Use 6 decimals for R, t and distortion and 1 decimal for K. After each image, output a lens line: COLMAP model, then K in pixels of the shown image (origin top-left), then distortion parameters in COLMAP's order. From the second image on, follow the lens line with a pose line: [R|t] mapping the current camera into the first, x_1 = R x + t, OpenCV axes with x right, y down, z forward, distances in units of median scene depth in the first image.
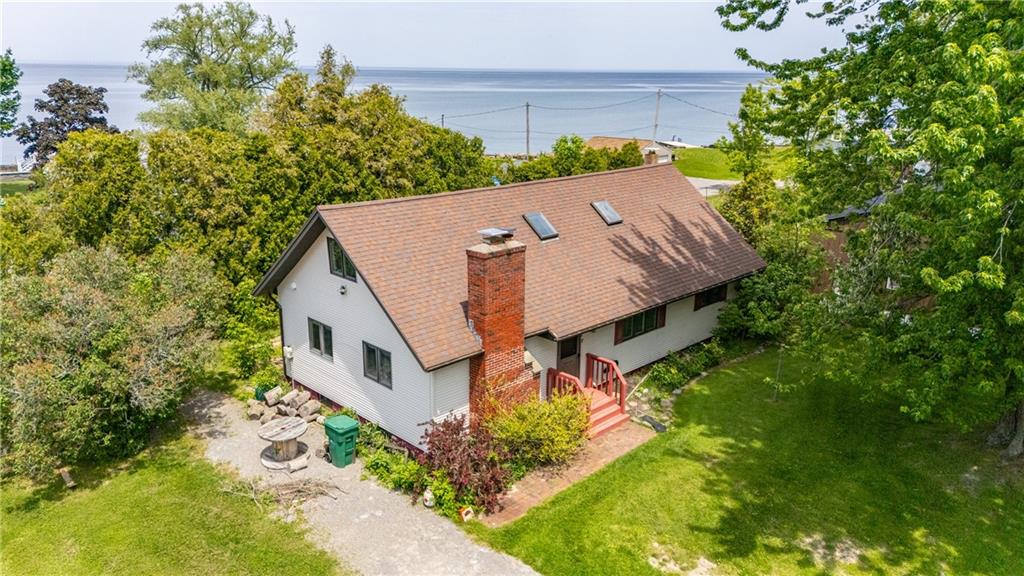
lens RADIAL K [[749.3, 0, 512.0], [0, 749.3, 288.0], [0, 0, 1]] dist [0.081042, -0.080725]
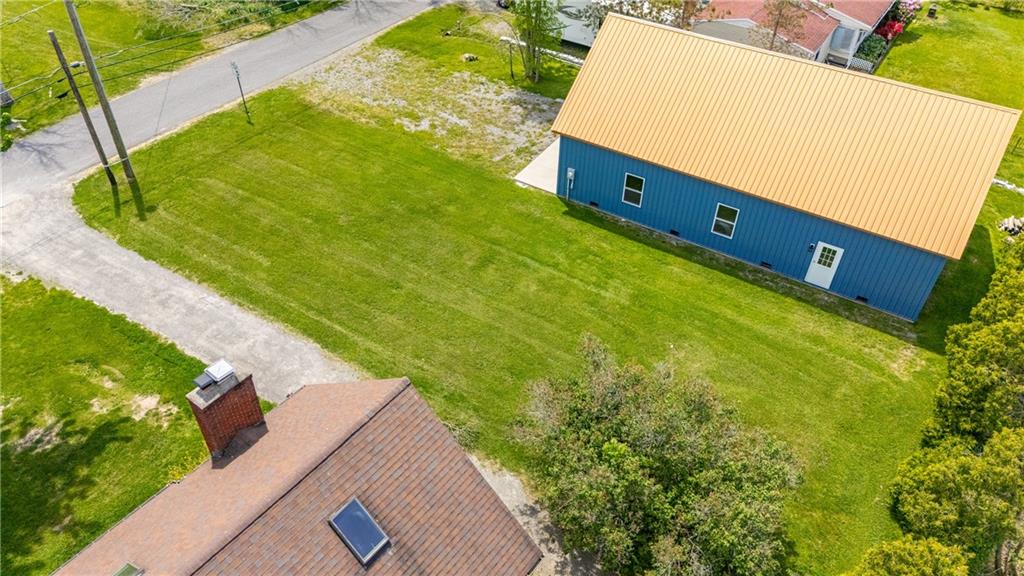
lens RADIAL K [[749.3, 0, 512.0], [0, 749.3, 288.0], [0, 0, 1]] dist [0.081042, -0.080725]
pose [[-0.990964, 0.072137, -0.113078, -0.260433], [-0.056901, 0.537336, 0.841447, -0.851525], [0.121460, 0.840278, -0.528376, 1.270796]]
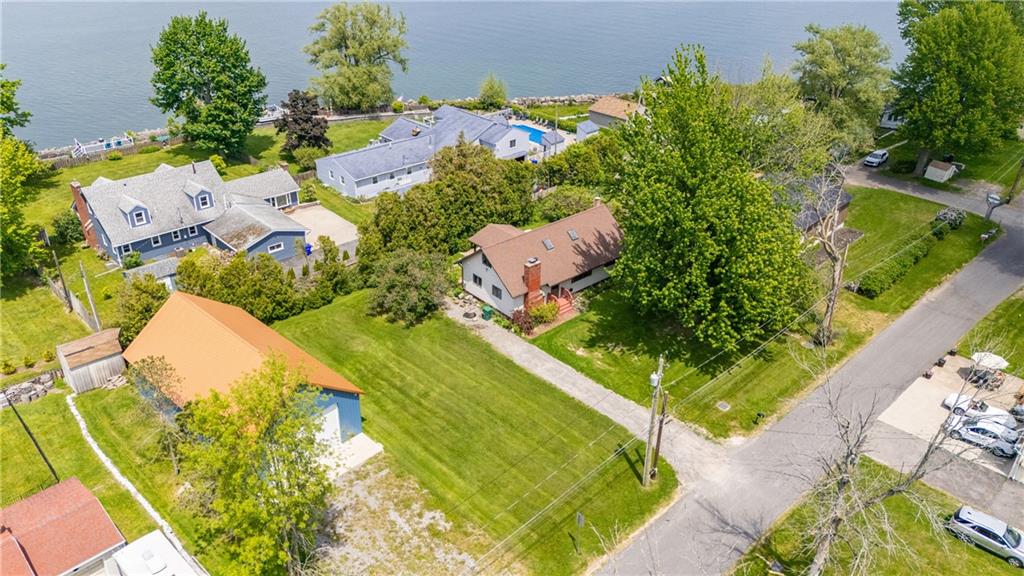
lens RADIAL K [[747.6, 0, 512.0], [0, 747.6, 288.0], [0, 0, 1]] dist [0.094952, -0.107694]
pose [[0.998123, 0.035641, -0.049800, 0.052735], [-0.023376, 0.973357, 0.228099, -0.639907], [0.056603, -0.226506, 0.972364, -2.117227]]
